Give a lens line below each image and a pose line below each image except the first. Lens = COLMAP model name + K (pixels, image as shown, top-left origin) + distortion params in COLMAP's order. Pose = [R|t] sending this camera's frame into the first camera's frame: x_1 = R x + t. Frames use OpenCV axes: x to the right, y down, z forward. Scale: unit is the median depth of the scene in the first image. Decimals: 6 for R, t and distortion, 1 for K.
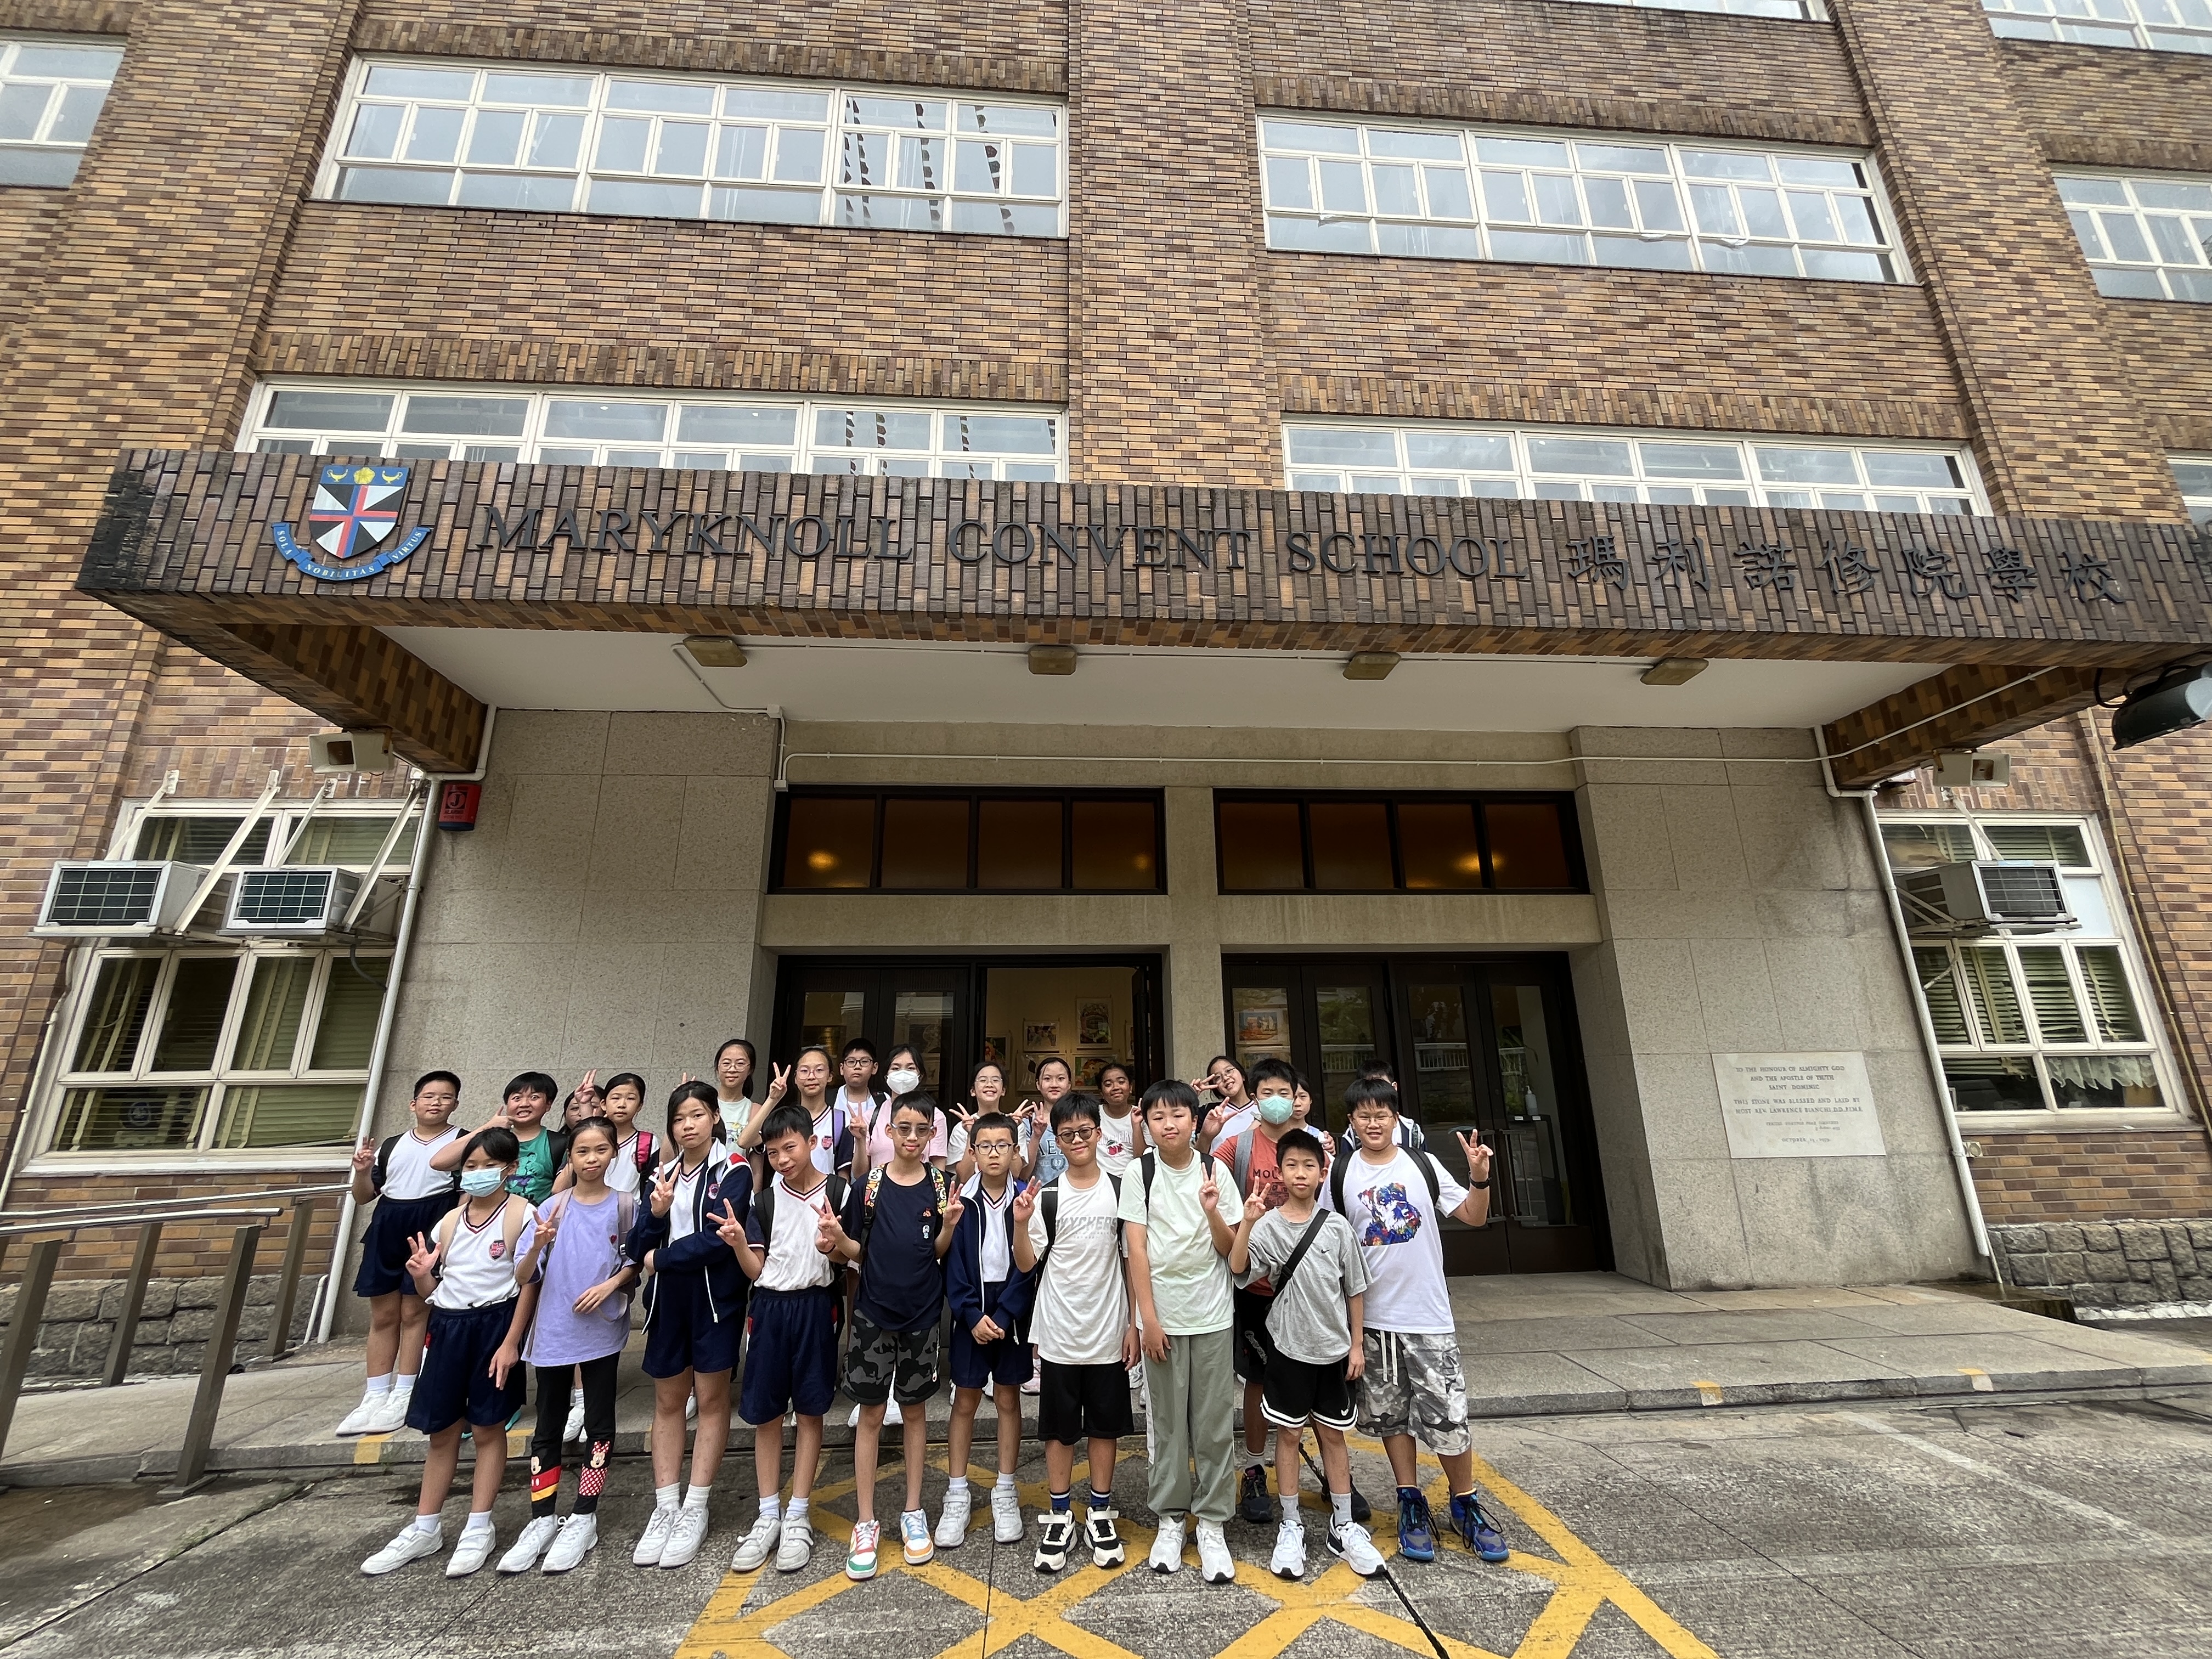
lens RADIAL K [[889.3, 0, 1106.0], [0, 889.3, 829.5], [0, 0, 1]] dist [-0.005552, 0.000612]
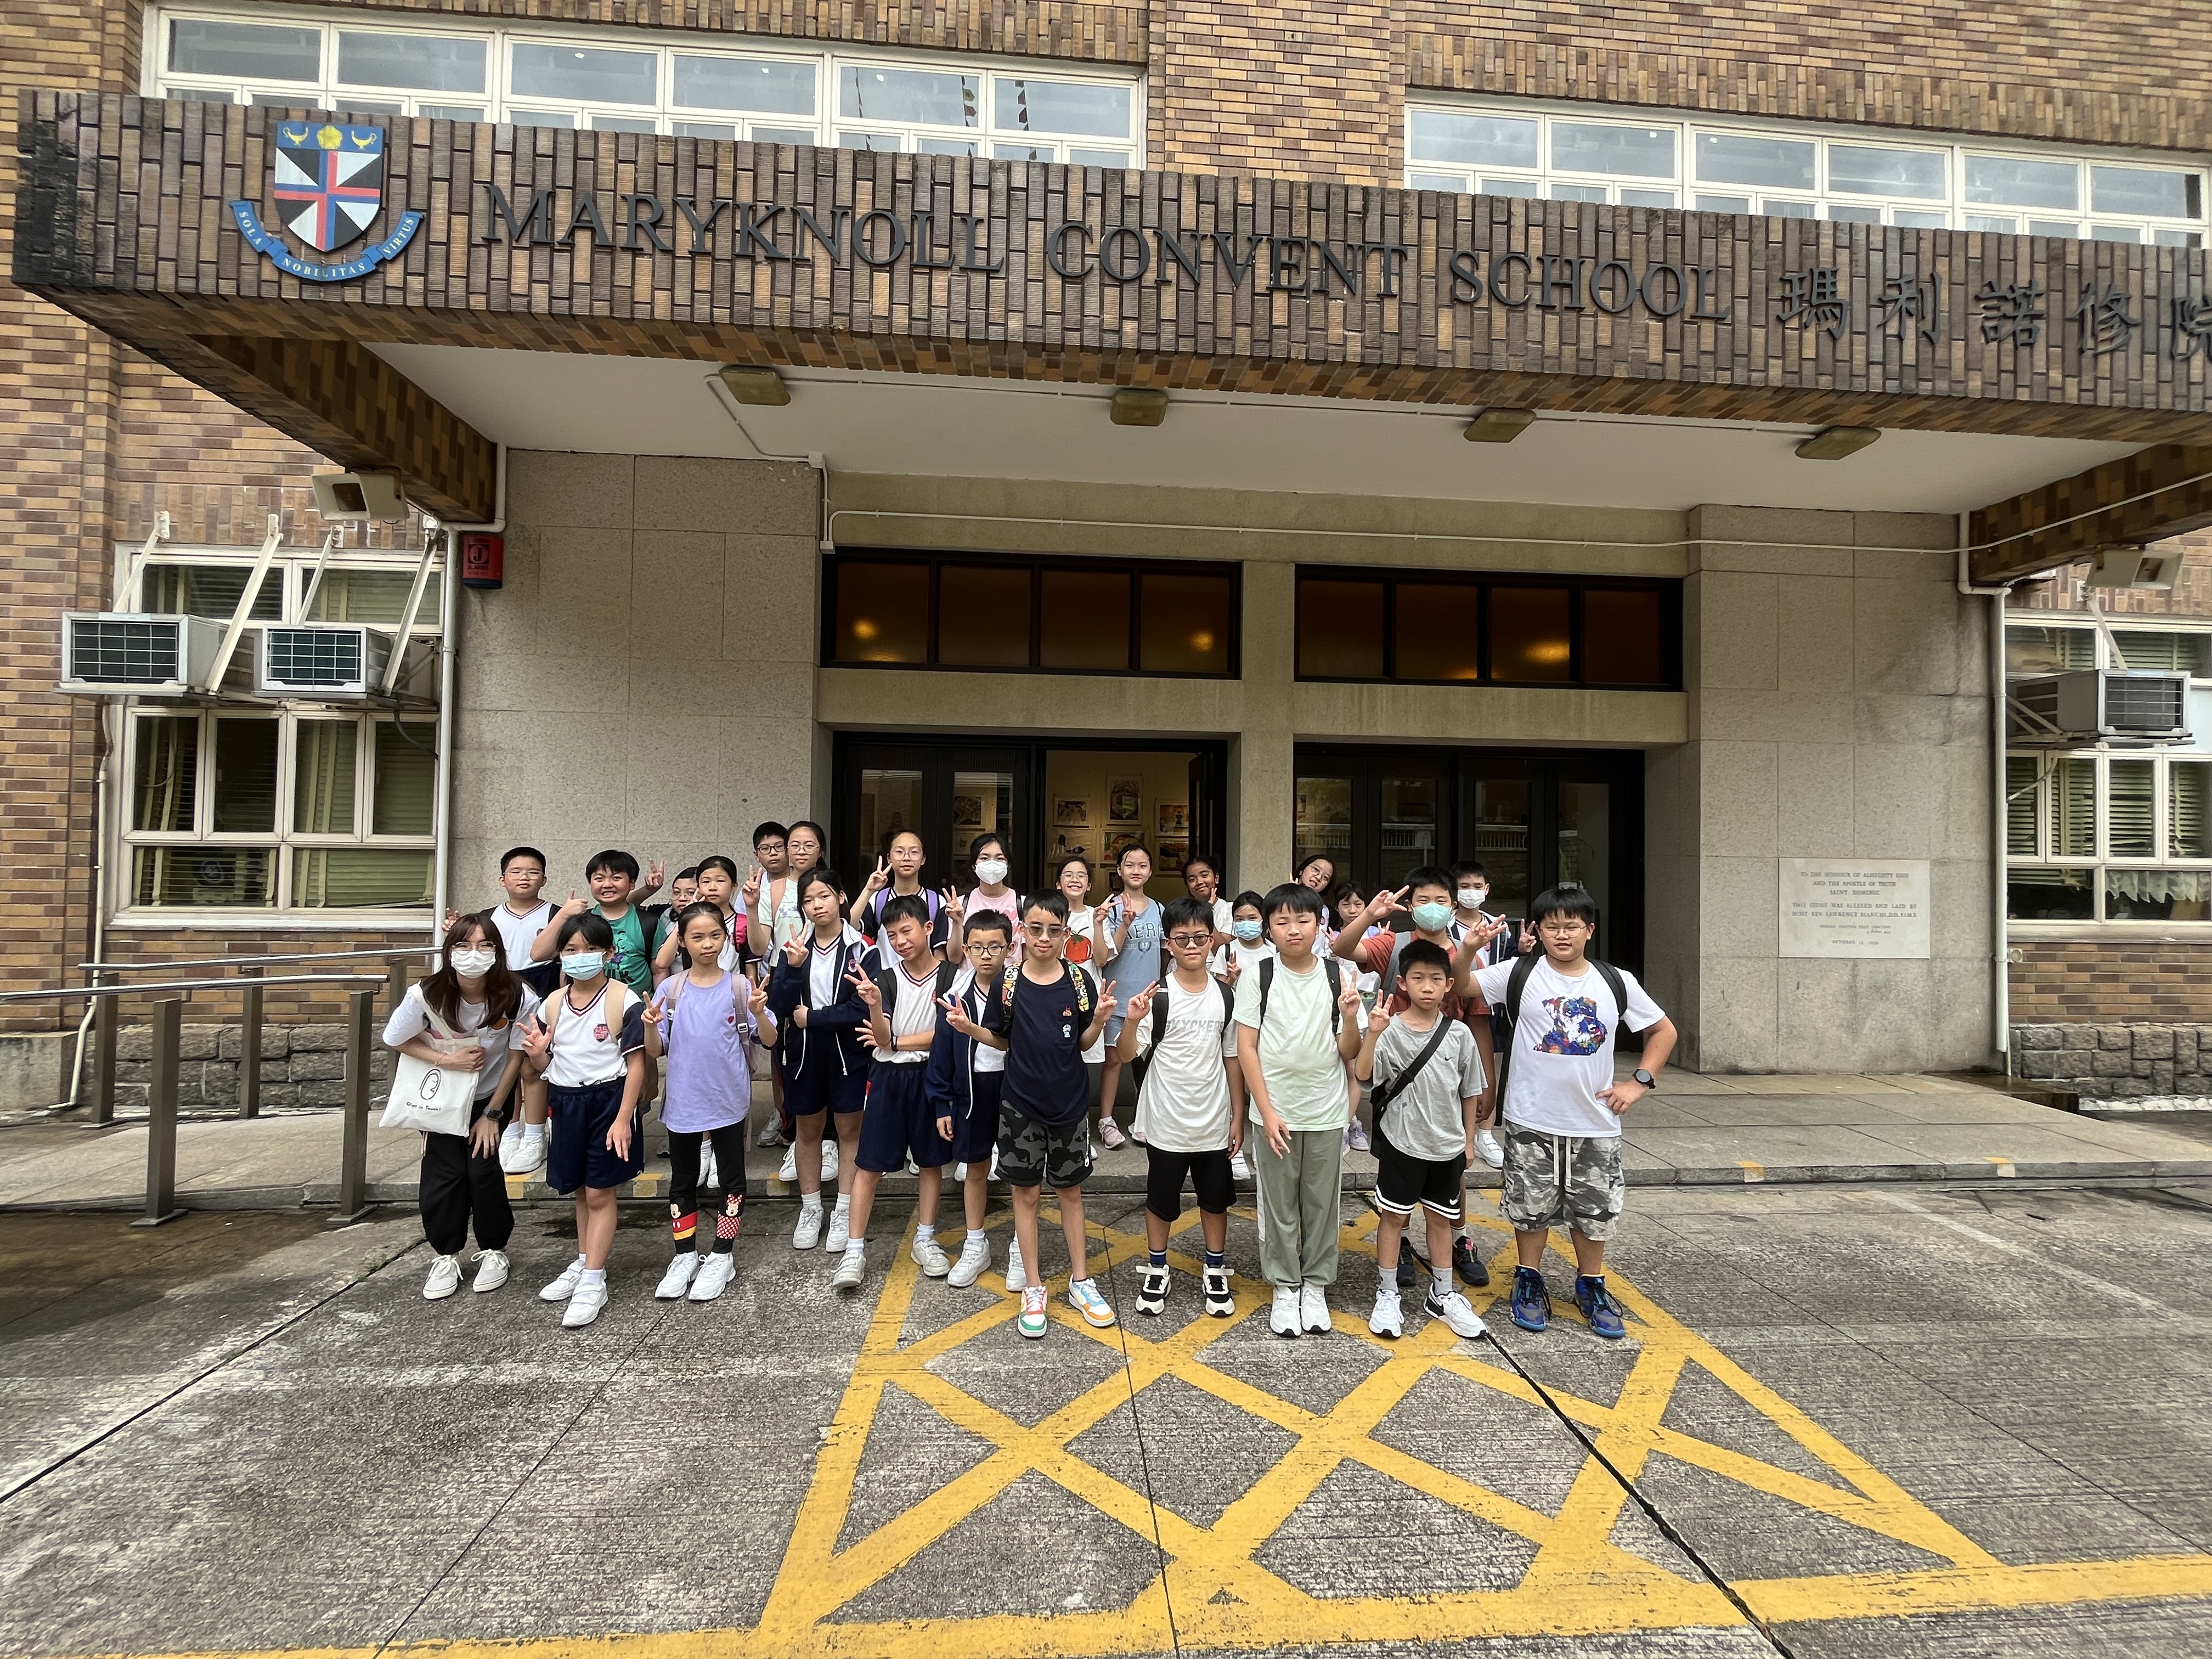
lens RADIAL K [[889.3, 0, 1106.0], [0, 889.3, 829.5], [0, 0, 1]] dist [-0.005552, 0.000612]
pose [[0.999577, 0.029069, 0.001078, -0.101457], [-0.028390, 0.966819, 0.253880, -0.011952], [0.006338, -0.253803, 0.967235, 0.057763]]
